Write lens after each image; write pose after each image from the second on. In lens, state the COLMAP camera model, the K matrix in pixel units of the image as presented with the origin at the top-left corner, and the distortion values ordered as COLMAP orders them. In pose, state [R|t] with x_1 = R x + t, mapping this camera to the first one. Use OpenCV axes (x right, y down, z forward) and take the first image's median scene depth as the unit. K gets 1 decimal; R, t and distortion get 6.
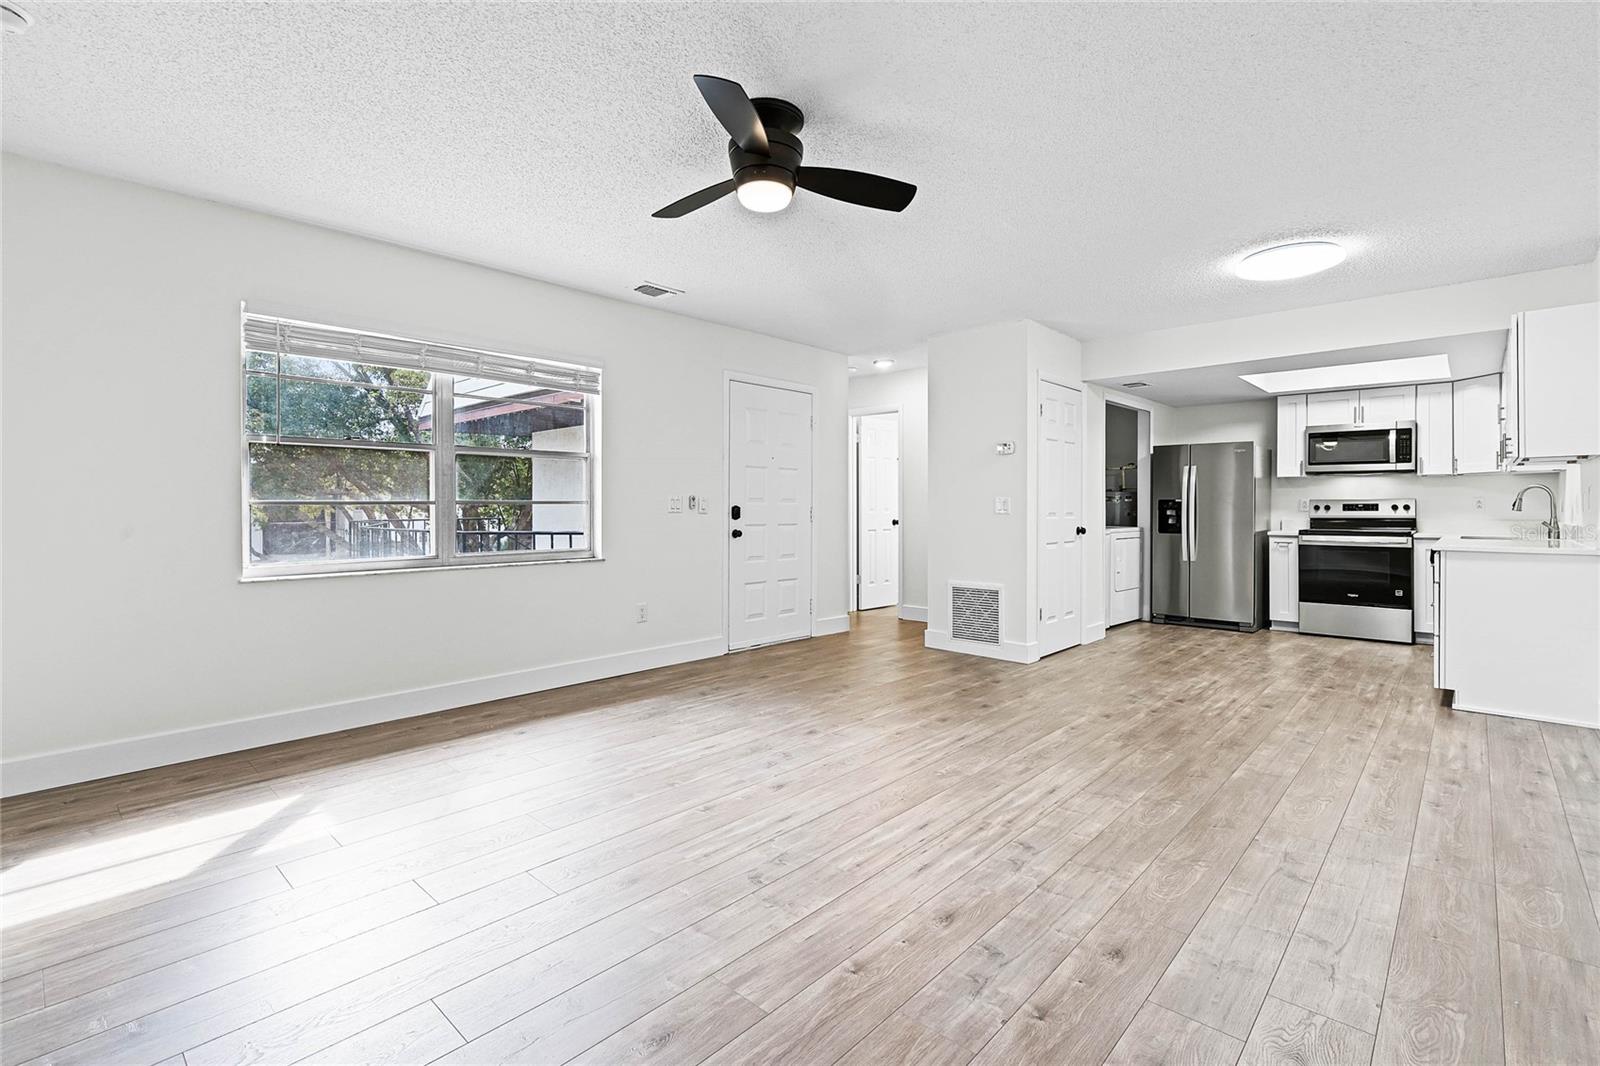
lens RADIAL K [[730.5, 0, 801.6], [0, 730.5, 521.1], [0, 0, 1]] dist [-0.001205, -0.000131]
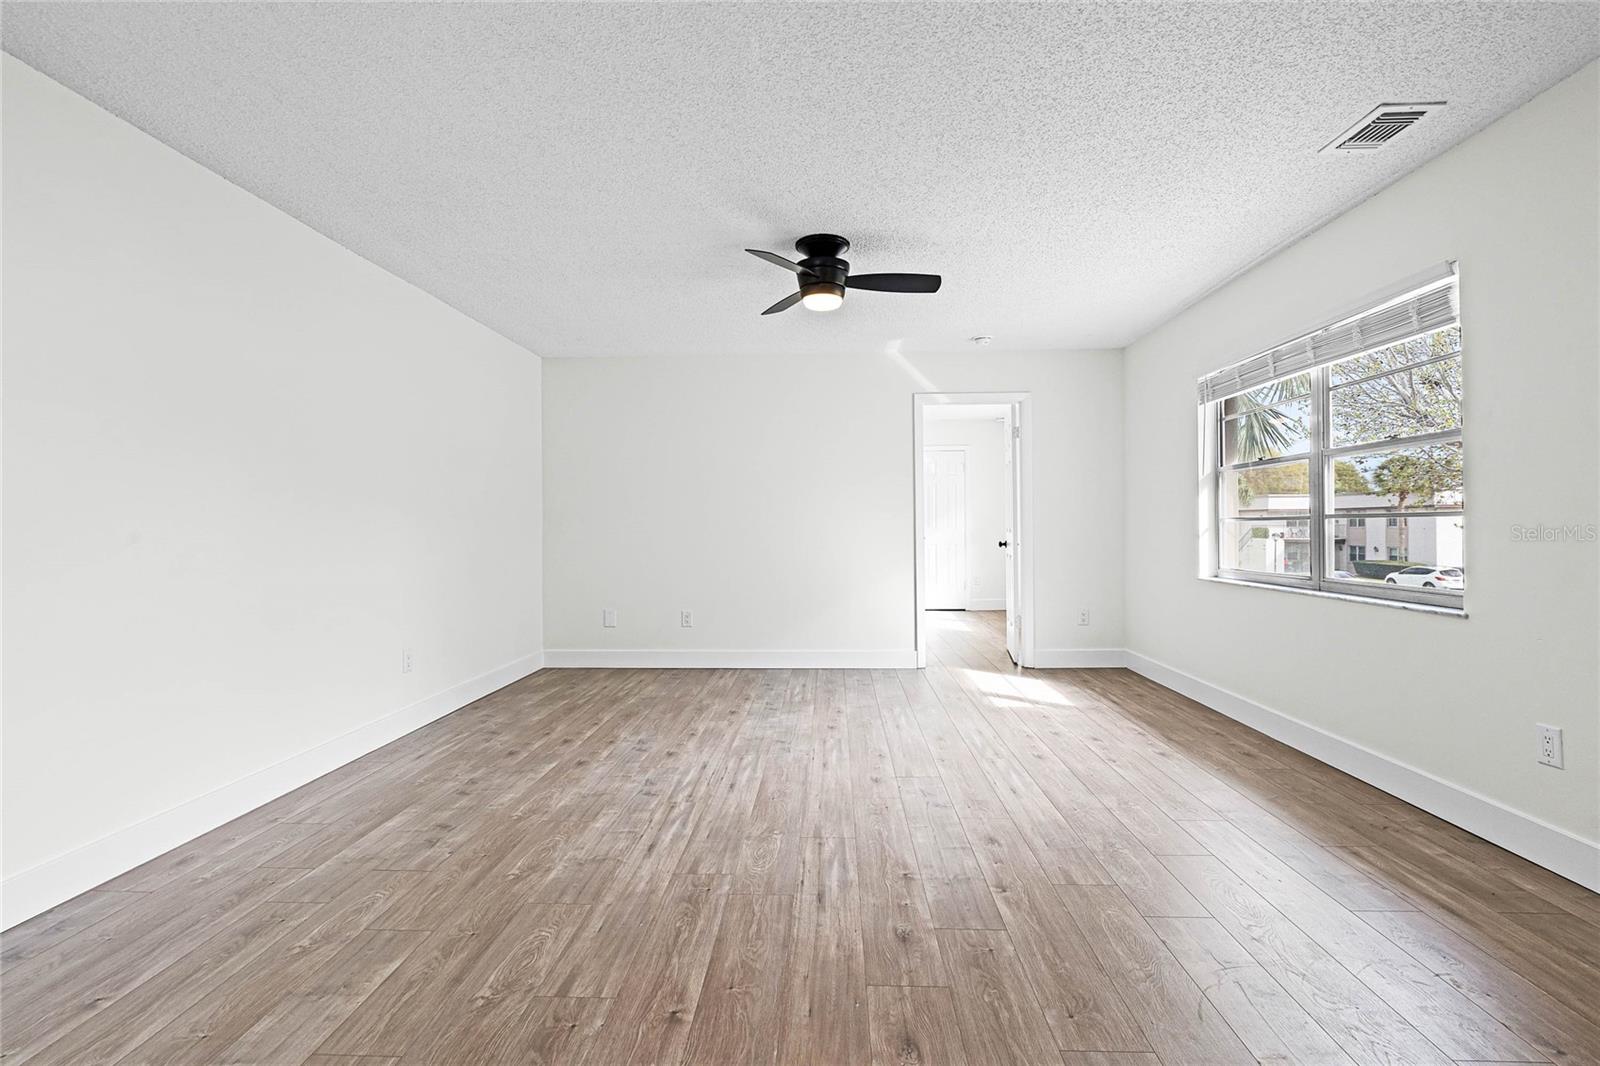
lens RADIAL K [[730.5, 0, 801.7], [0, 730.5, 527.8], [0, 0, 1]] dist [-0.001205, -0.000131]
pose [[-0.765664, 0.004931, -0.643222, 0.803162], [-0.005377, 0.999887, 0.014065, -0.032921], [0.643218, 0.014228, -0.765550, 1.865321]]
